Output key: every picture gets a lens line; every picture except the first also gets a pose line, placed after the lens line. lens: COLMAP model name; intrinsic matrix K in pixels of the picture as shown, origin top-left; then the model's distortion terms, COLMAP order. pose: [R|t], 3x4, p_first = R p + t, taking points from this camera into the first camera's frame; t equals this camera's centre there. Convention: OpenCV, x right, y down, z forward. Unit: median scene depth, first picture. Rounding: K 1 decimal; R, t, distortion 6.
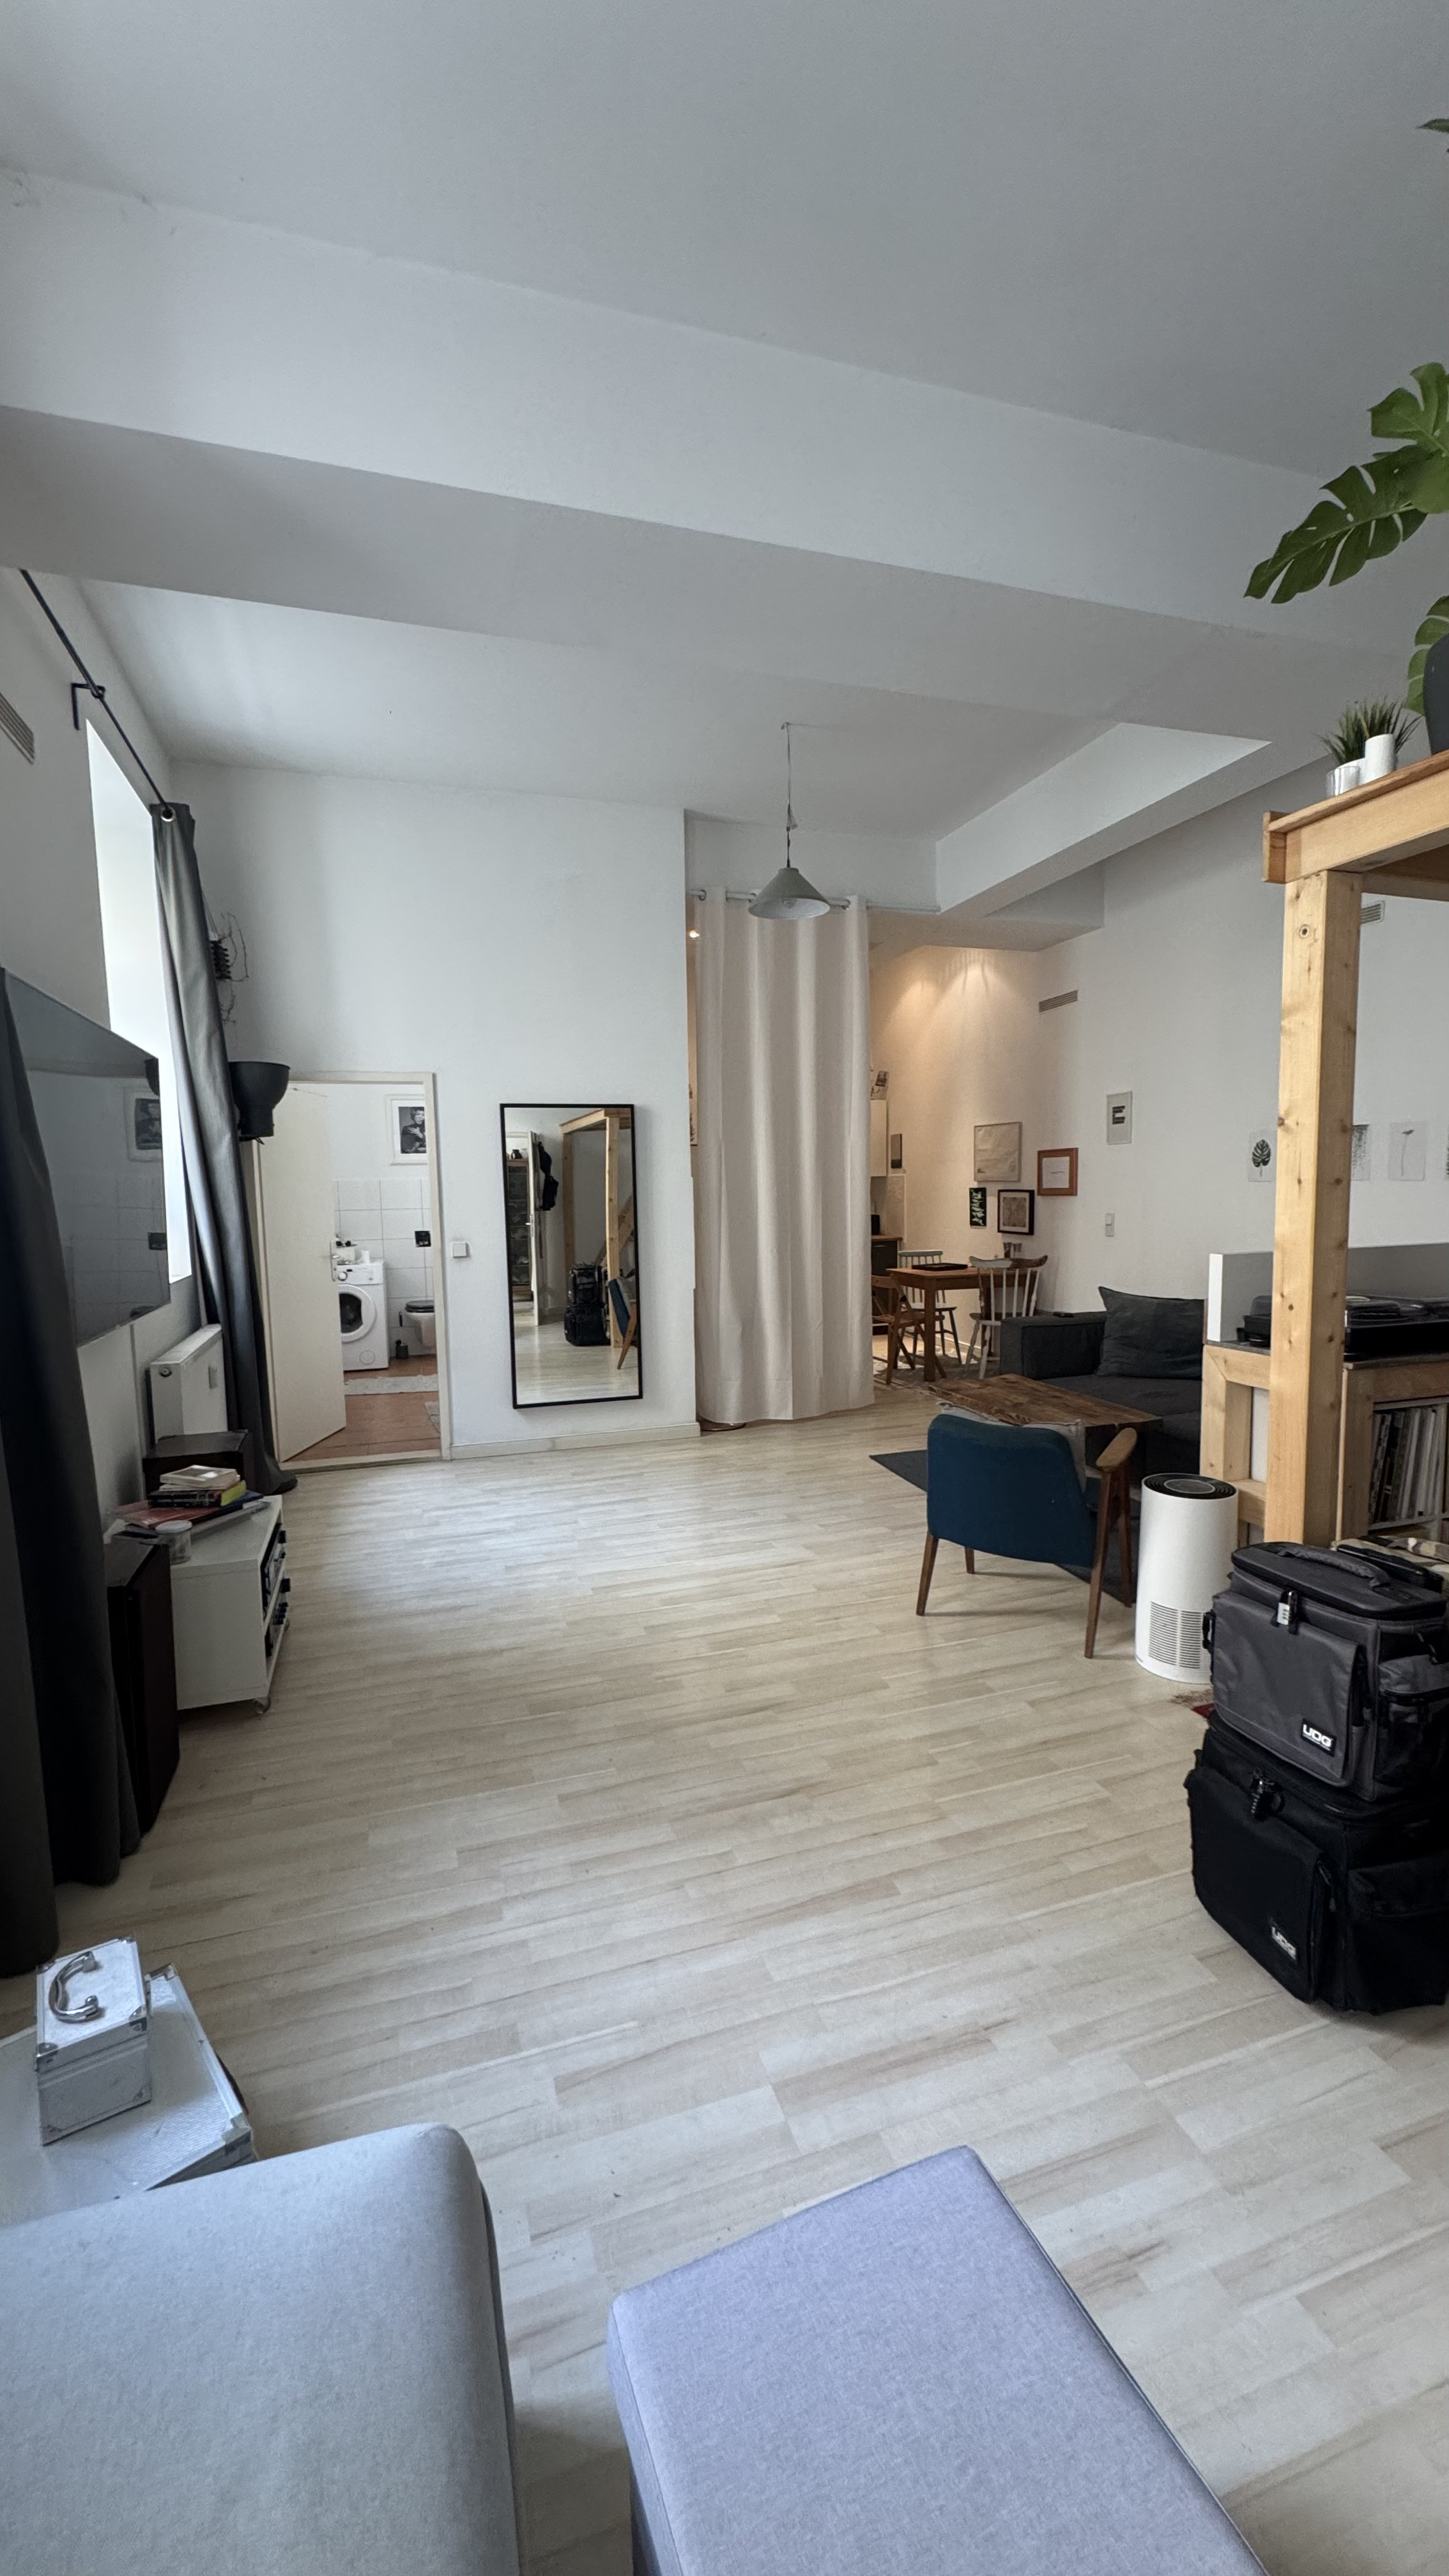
lens RADIAL K [[1031.7, 0, 724.5], [0, 1031.7, 1288.0], [0, 0, 1]] dist [-0.001661, -0.000211]
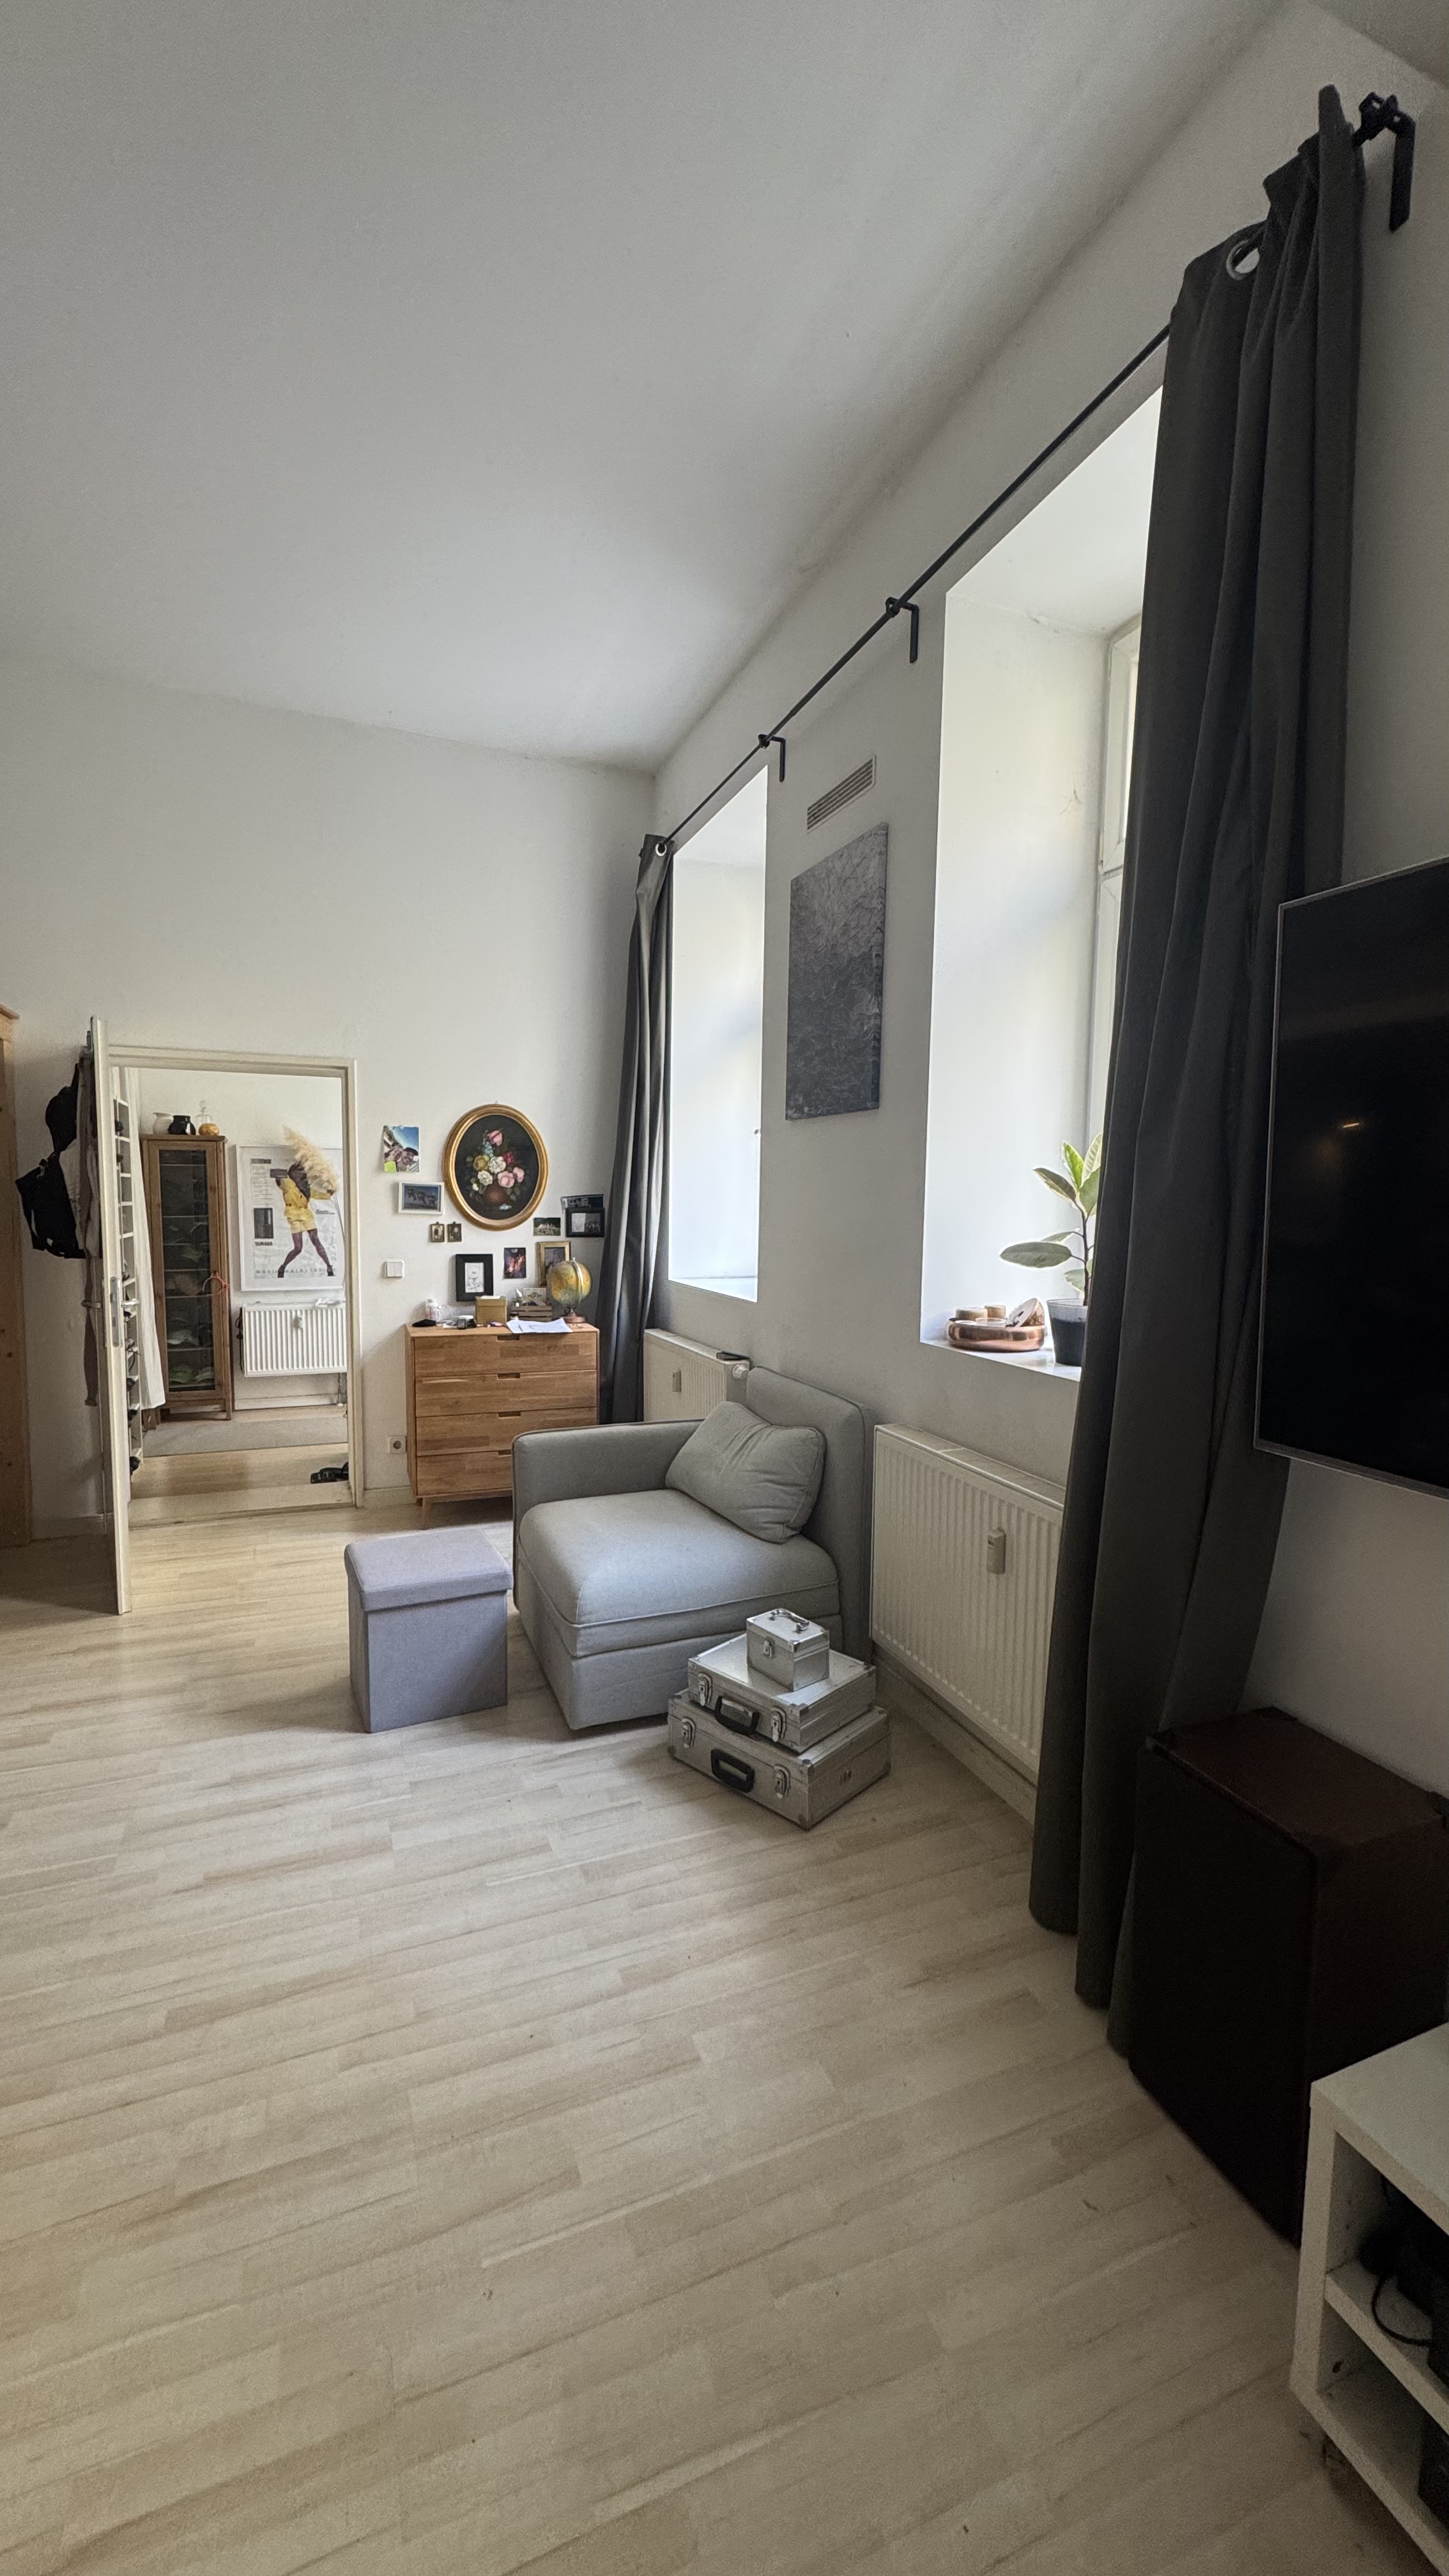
lens RADIAL K [[1031.7, 0, 724.5], [0, 1031.7, 1288.0], [0, 0, 1]] dist [-0.001661, -0.000211]
pose [[-0.997794, 0.010818, -0.065495, -0.240118], [-0.001623, 0.982363, 0.186979, -0.171709], [0.066363, 0.186673, -0.980178, 1.703573]]
